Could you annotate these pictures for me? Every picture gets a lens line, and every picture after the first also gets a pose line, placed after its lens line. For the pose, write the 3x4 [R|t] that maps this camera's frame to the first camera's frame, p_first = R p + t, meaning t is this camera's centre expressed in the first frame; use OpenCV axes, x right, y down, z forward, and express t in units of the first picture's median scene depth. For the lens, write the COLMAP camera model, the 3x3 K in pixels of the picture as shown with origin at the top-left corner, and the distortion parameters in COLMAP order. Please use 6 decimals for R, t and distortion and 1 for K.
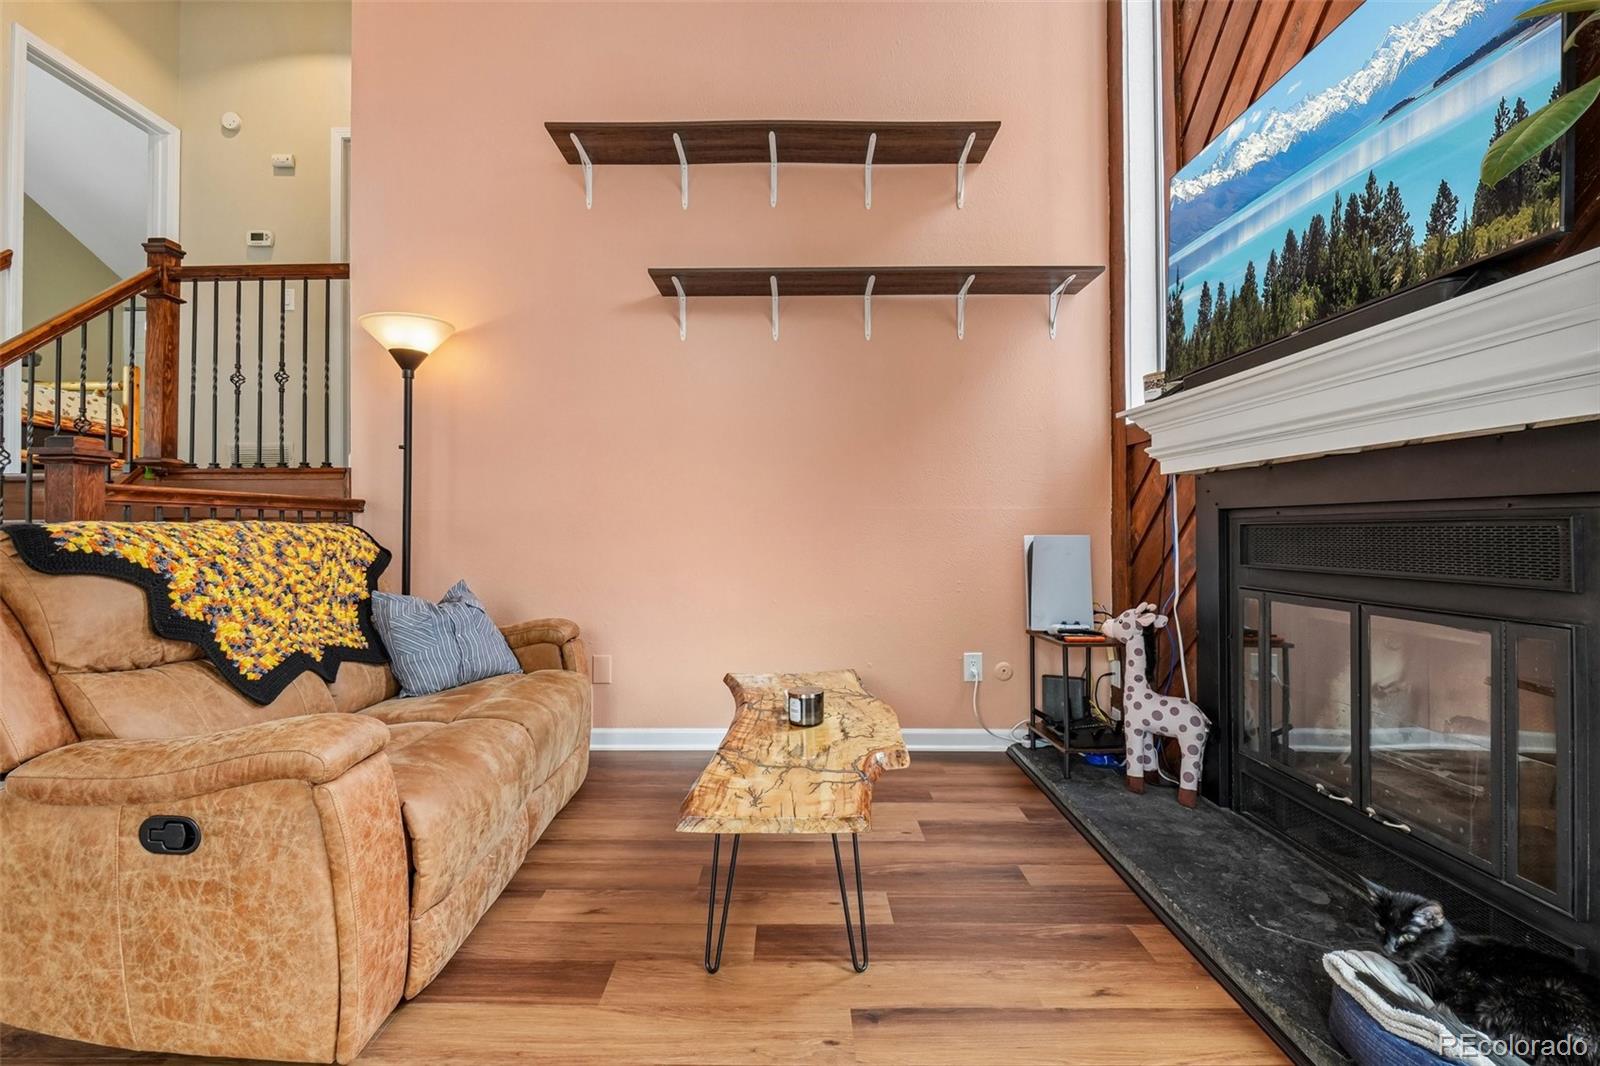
lens RADIAL K [[697.5, 0, 792.7], [0, 697.5, 520.8], [0, 0, 1]] dist [-0.005393, -0.001119]
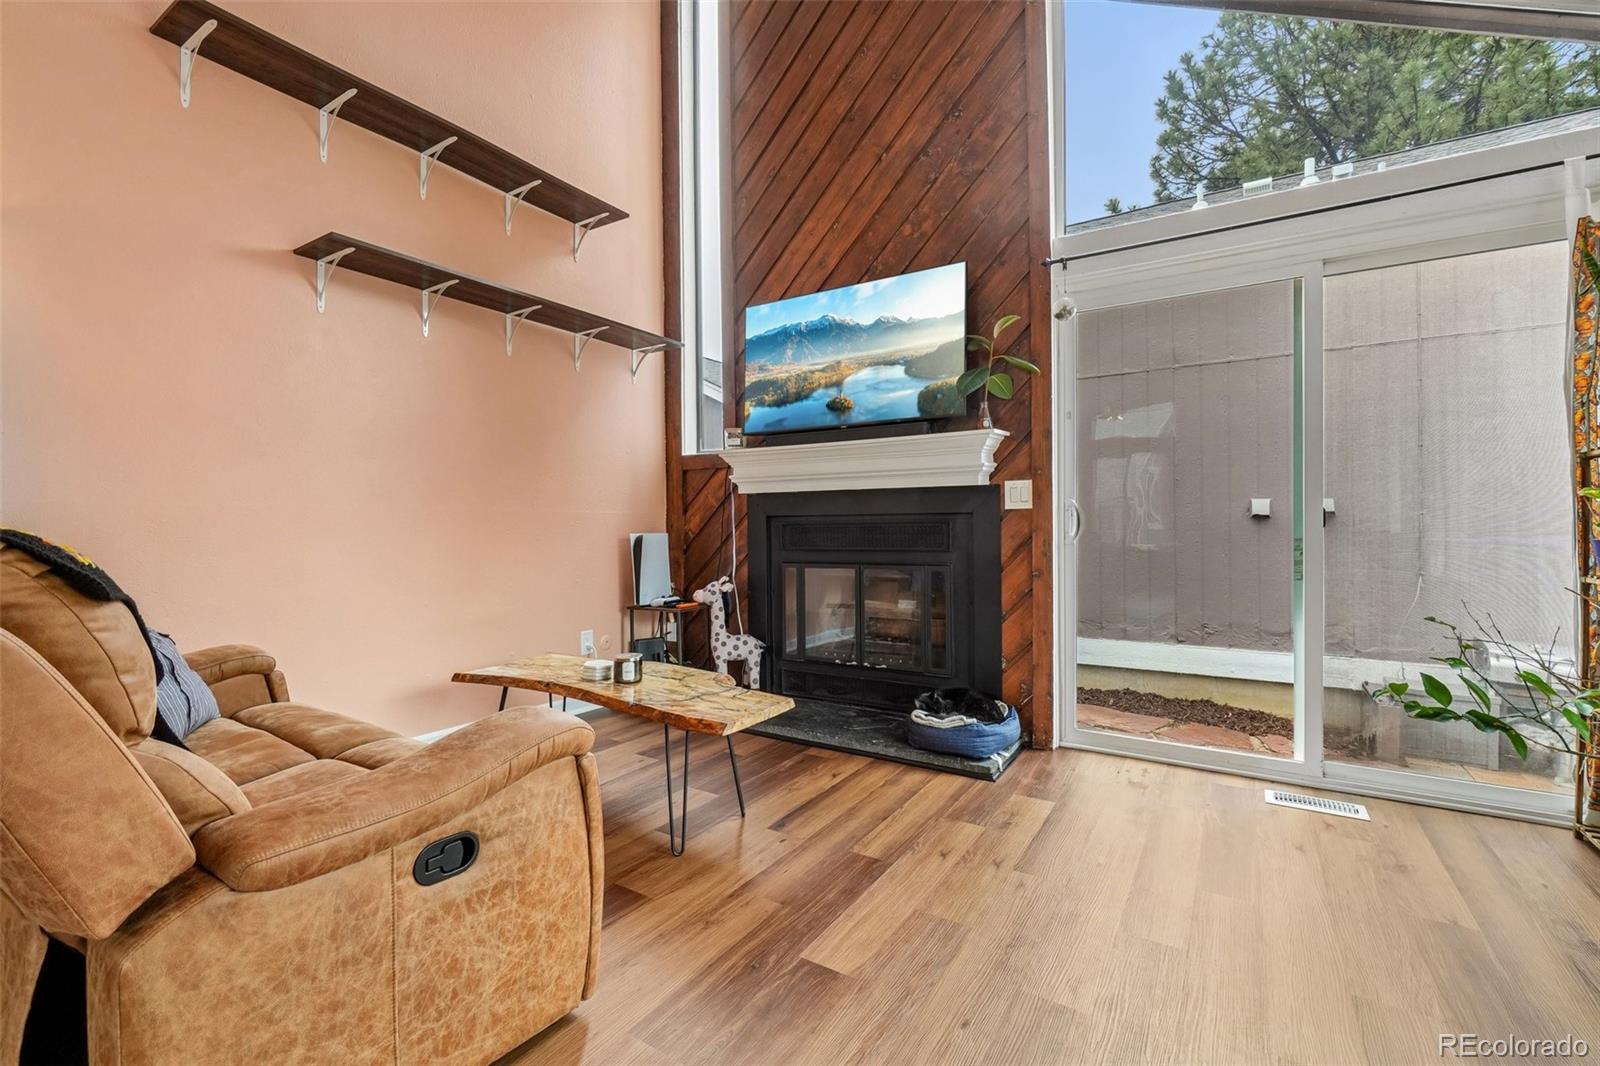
lens RADIAL K [[697.5, 0, 792.7], [0, 697.5, 520.8], [0, 0, 1]] dist [-0.005393, -0.001119]
pose [[0.537692, 0.004840, 0.843127, -0.841791], [-0.003318, 0.999988, -0.003624, 0.000894], [-0.843135, -0.000849, 0.537702, 0.061213]]
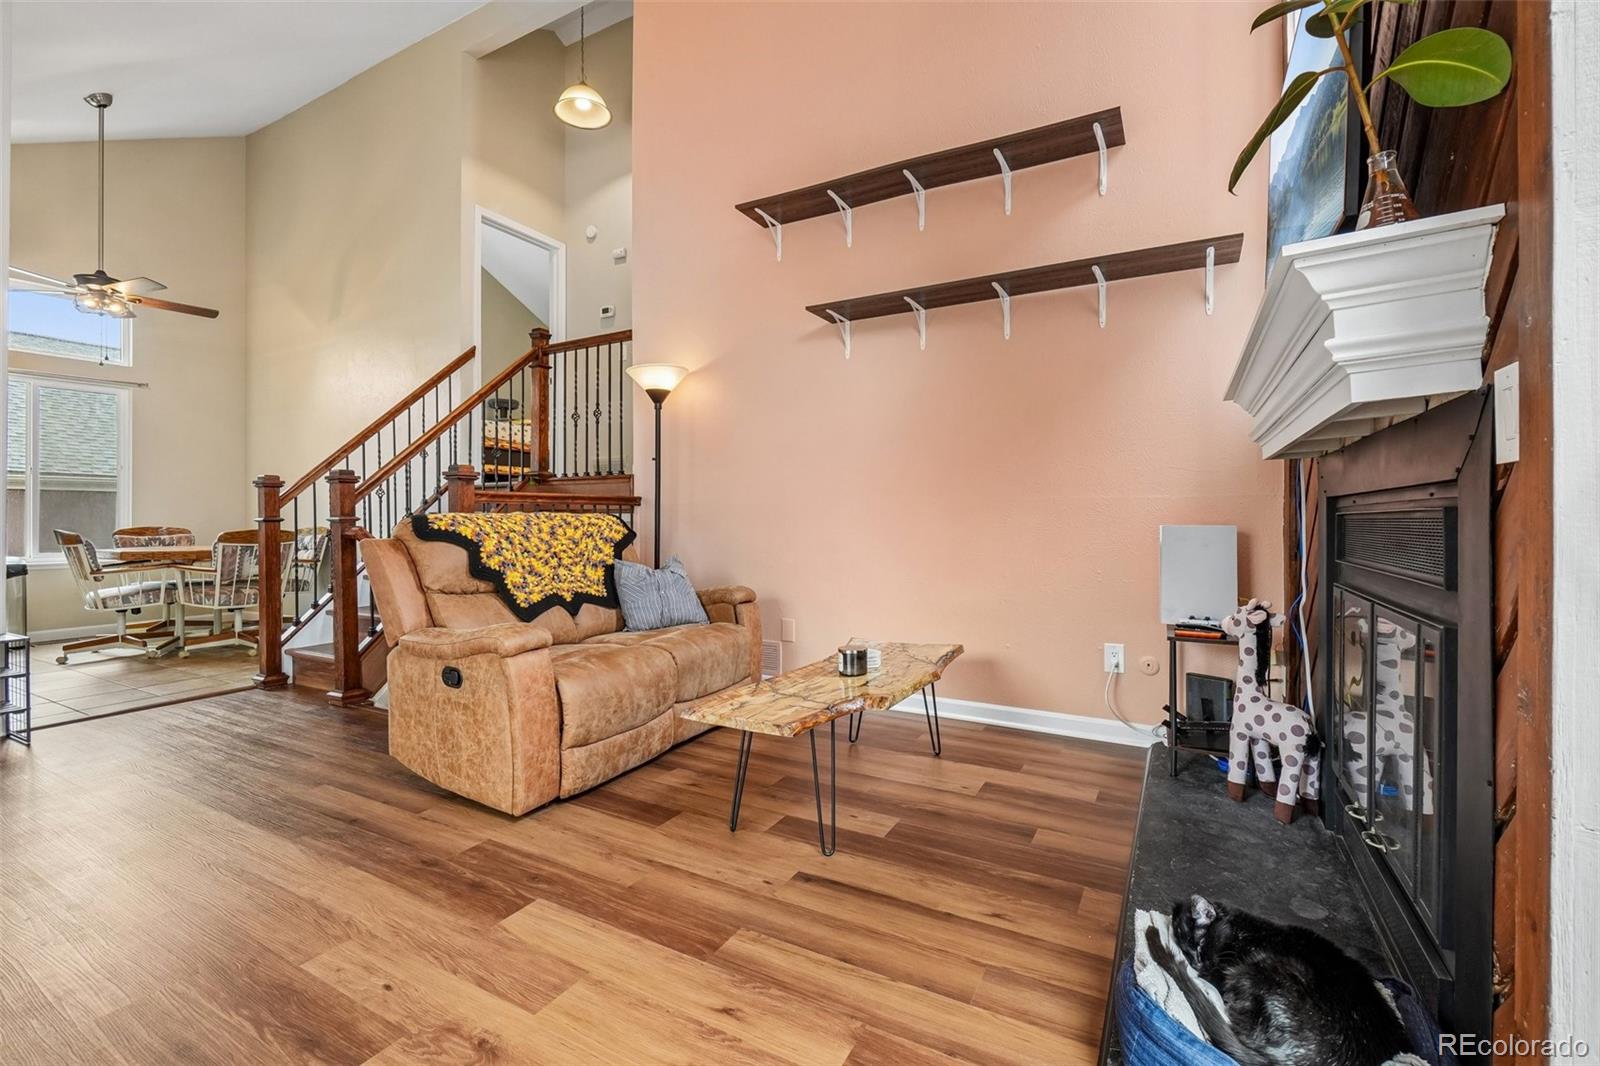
lens RADIAL K [[705.0, 0, 791.6], [0, 705.0, 514.1], [0, 0, 1]] dist [-0.002427, 0.000069]
pose [[0.872989, -0.000406, -0.487740, 0.507457], [0.003711, 0.999976, 0.005809, -0.002757], [0.487726, -0.006881, 0.872970, -0.139366]]
